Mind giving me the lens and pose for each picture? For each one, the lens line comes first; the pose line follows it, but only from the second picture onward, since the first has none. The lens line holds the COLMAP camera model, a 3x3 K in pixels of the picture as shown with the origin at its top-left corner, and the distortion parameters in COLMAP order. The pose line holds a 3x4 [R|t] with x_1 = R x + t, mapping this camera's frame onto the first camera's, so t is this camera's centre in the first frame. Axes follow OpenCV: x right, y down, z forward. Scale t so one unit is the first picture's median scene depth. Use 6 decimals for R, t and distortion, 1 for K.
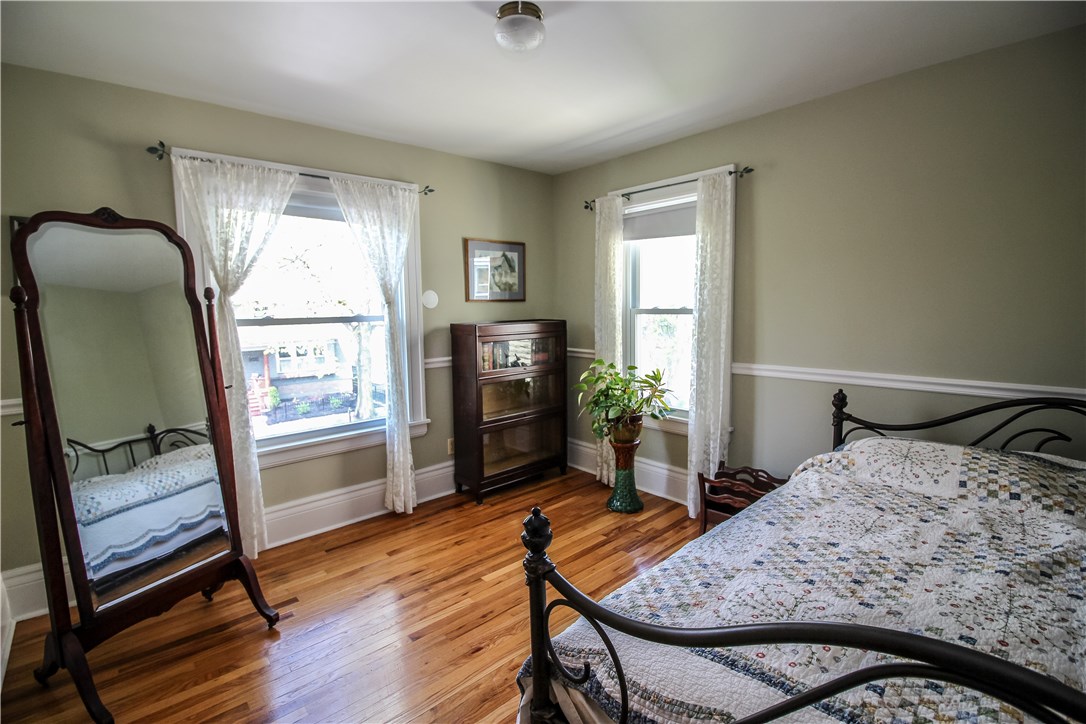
lens RADIAL K [[503.3, 0, 541.3], [0, 503.3, 354.6], [0, 0, 1]] dist [0.001653, -0.015710]
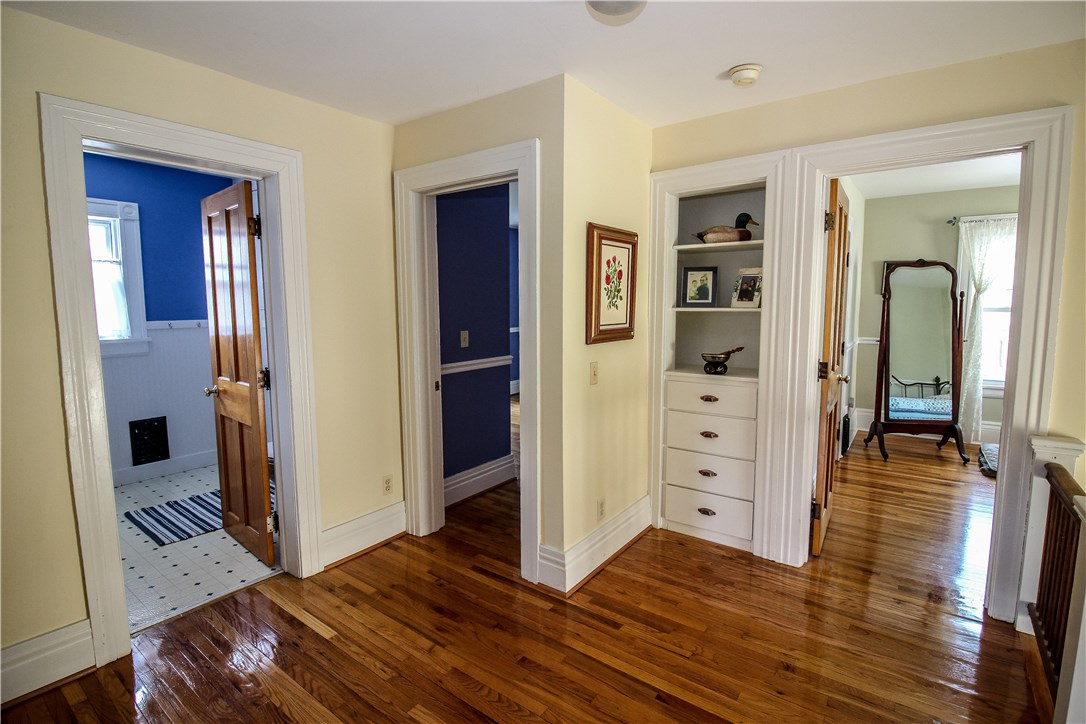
lens RADIAL K [[503.3, 0, 541.3], [0, 503.3, 354.6], [0, 0, 1]] dist [0.001653, -0.015710]
pose [[0.194430, 0.116195, -0.974010, 1.043640], [-0.090879, 0.990822, 0.100060, 0.078194], [0.976697, 0.069063, 0.203205, -1.106807]]
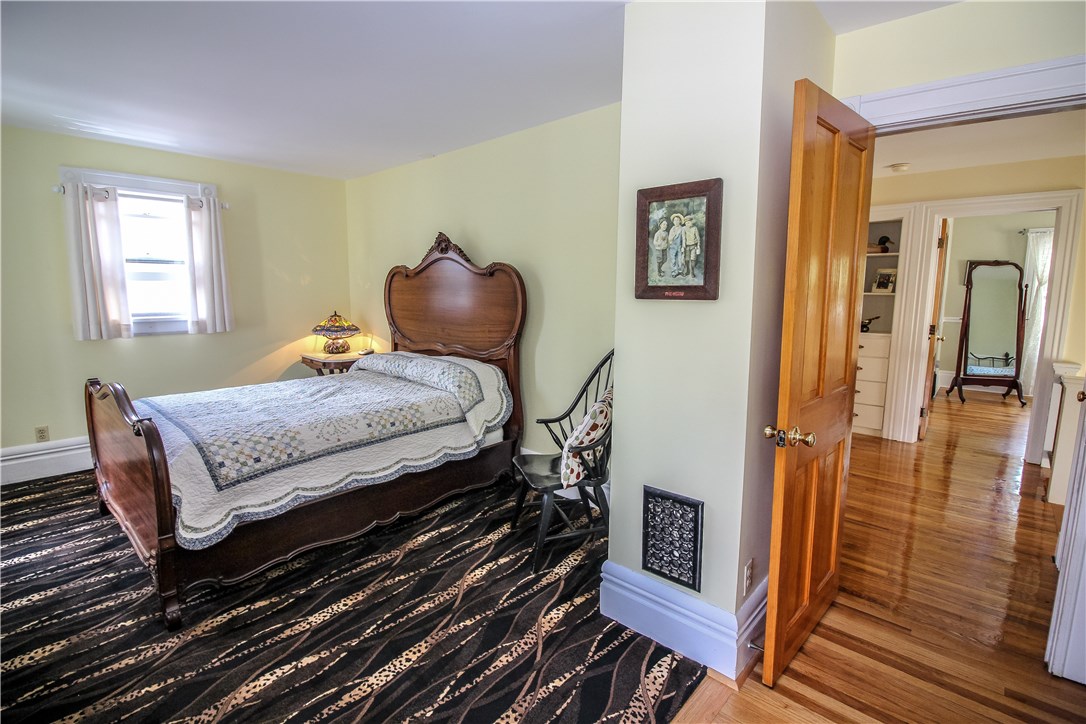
lens RADIAL K [[475.4, 0, 560.5], [0, 475.4, 357.0], [0, 0, 1]] dist [-0.000208, -0.012013]
pose [[0.097858, 0.157106, -0.982722, 1.820438], [-0.099812, 0.984031, 0.147376, 0.153607], [0.990182, 0.083665, 0.111977, -1.957918]]
